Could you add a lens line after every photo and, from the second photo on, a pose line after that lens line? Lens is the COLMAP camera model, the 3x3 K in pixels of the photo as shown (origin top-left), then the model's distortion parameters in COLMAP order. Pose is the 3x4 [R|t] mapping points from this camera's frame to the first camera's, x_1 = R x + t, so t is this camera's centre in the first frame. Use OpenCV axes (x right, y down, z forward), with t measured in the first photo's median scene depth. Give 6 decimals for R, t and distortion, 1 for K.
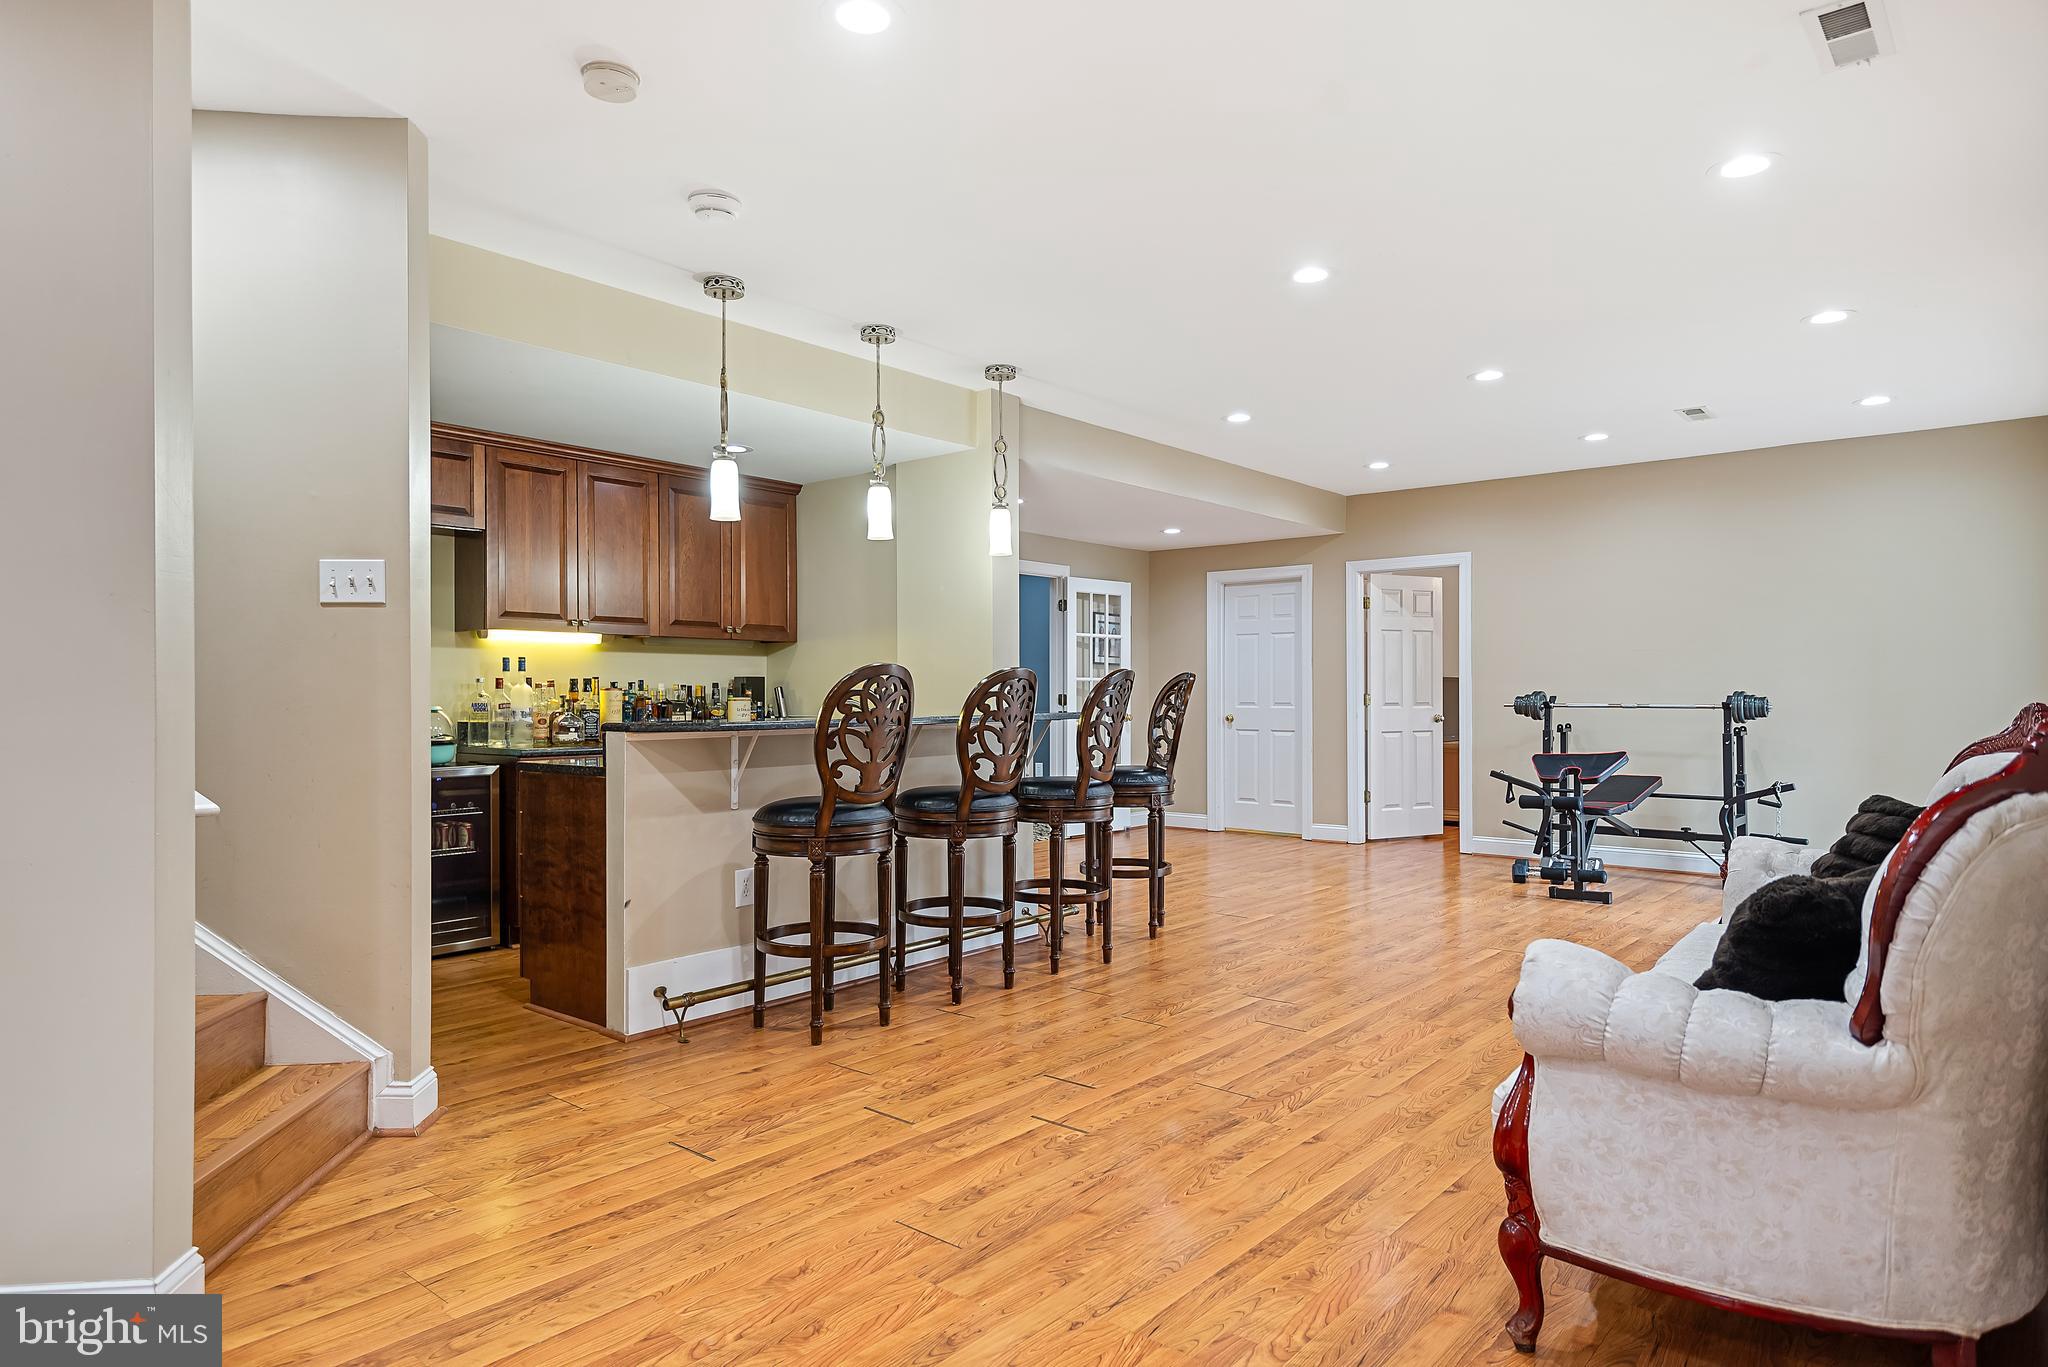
lens RADIAL K [[1214.3, 0, 1031.5], [0, 1214.3, 694.1], [0, 0, 1]] dist [0.020093, -0.016229]
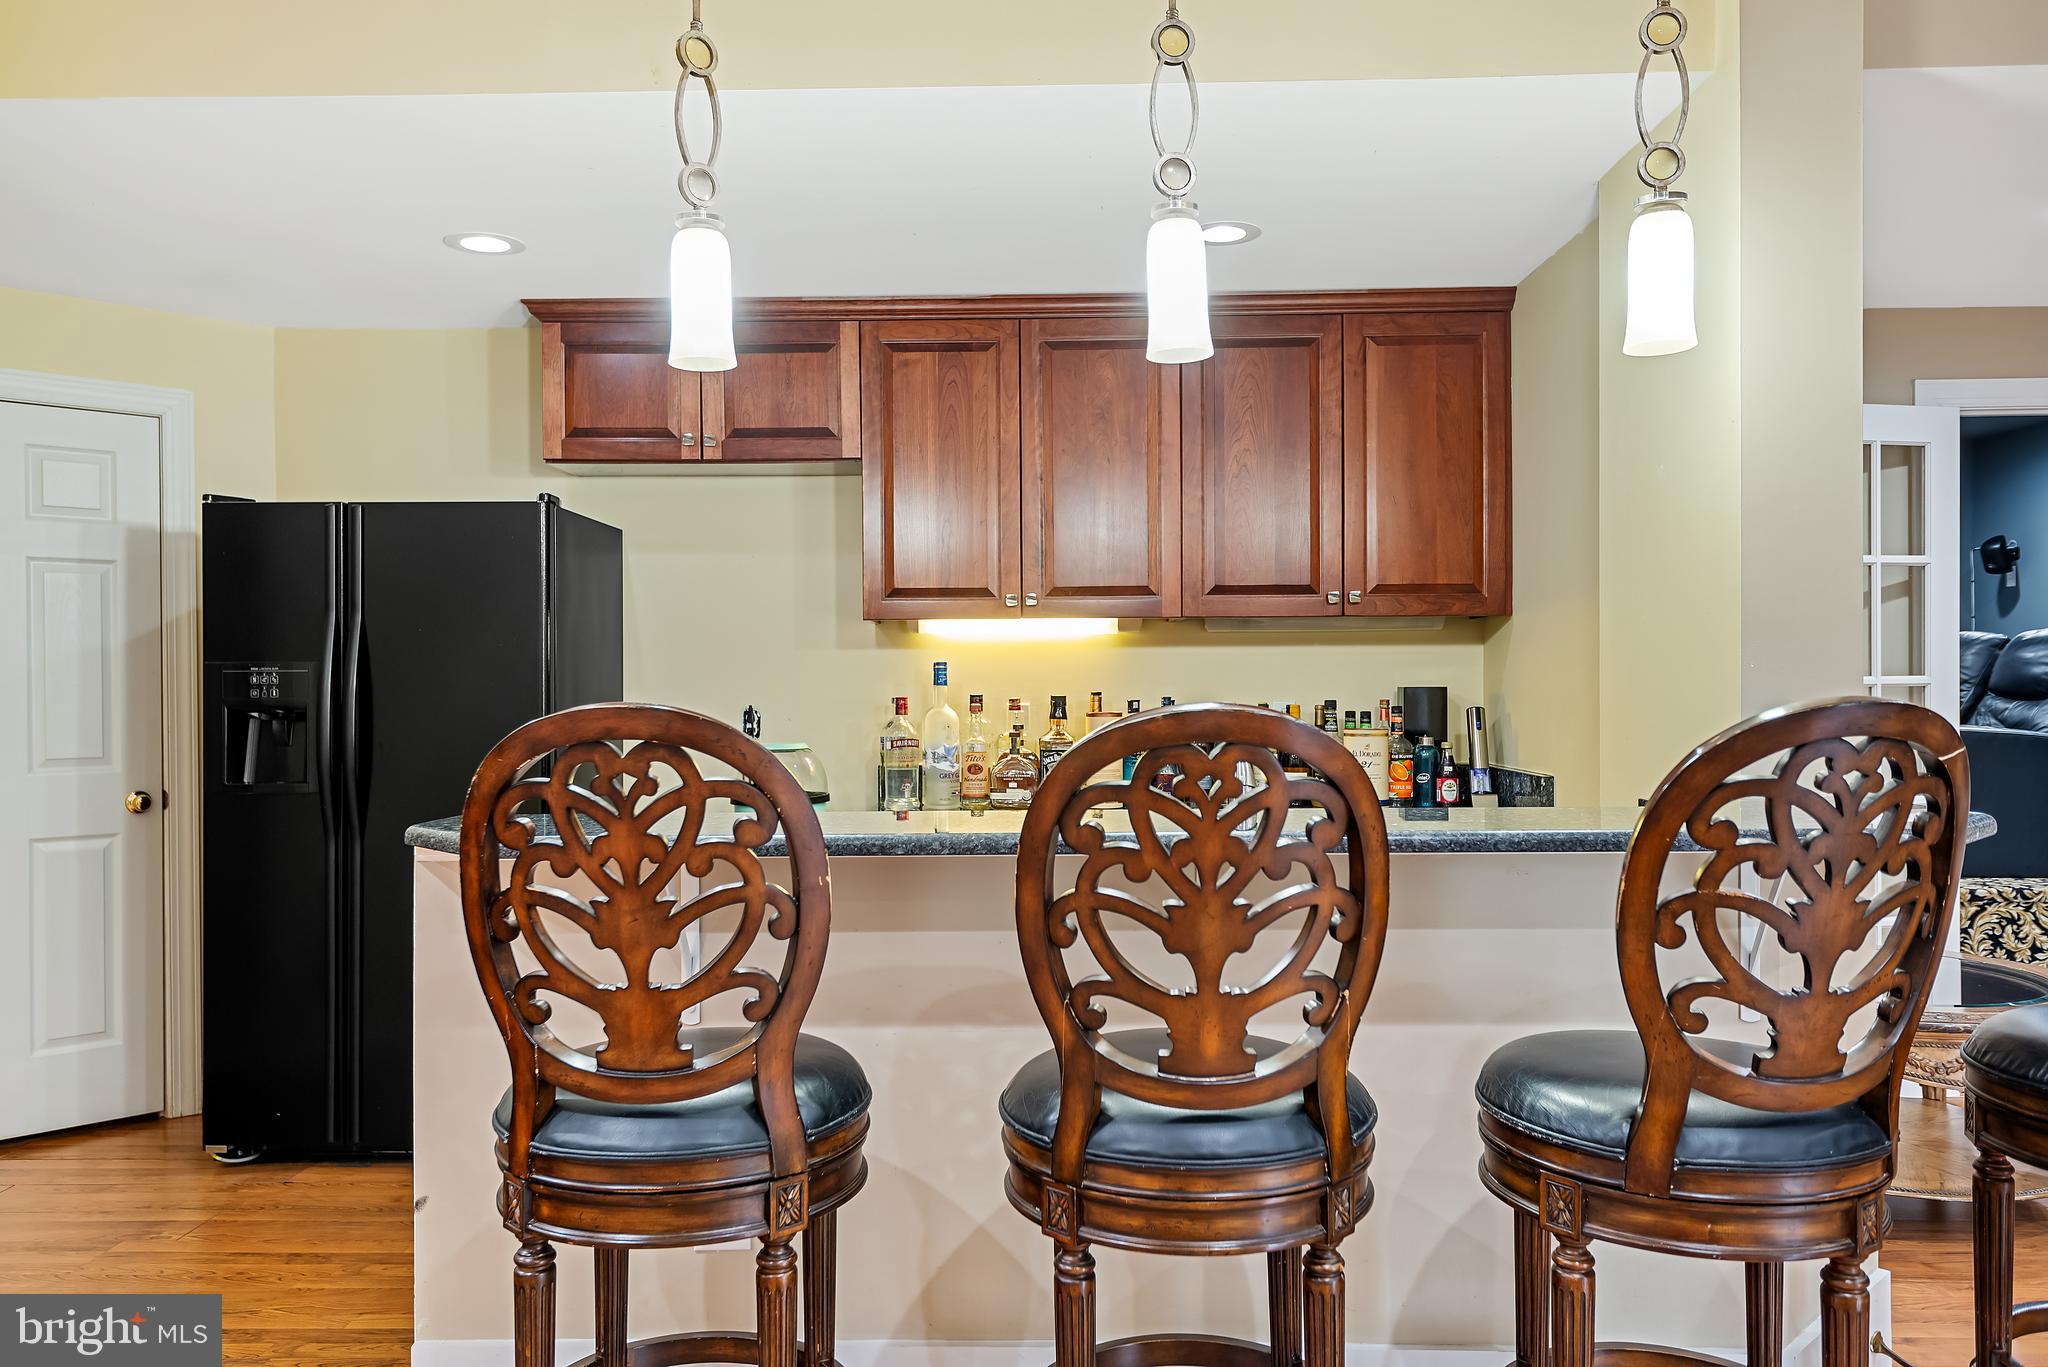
lens RADIAL K [[1514.5, 0, 1064.3], [0, 1514.5, 697.6], [0, 0, 1]] dist [0.032318, -0.011649]
pose [[0.612569, 0.003751, -0.790408, 0.206829], [0.004756, 0.999953, 0.008432, -0.018167], [0.790403, -0.008924, 0.612523, 0.566374]]
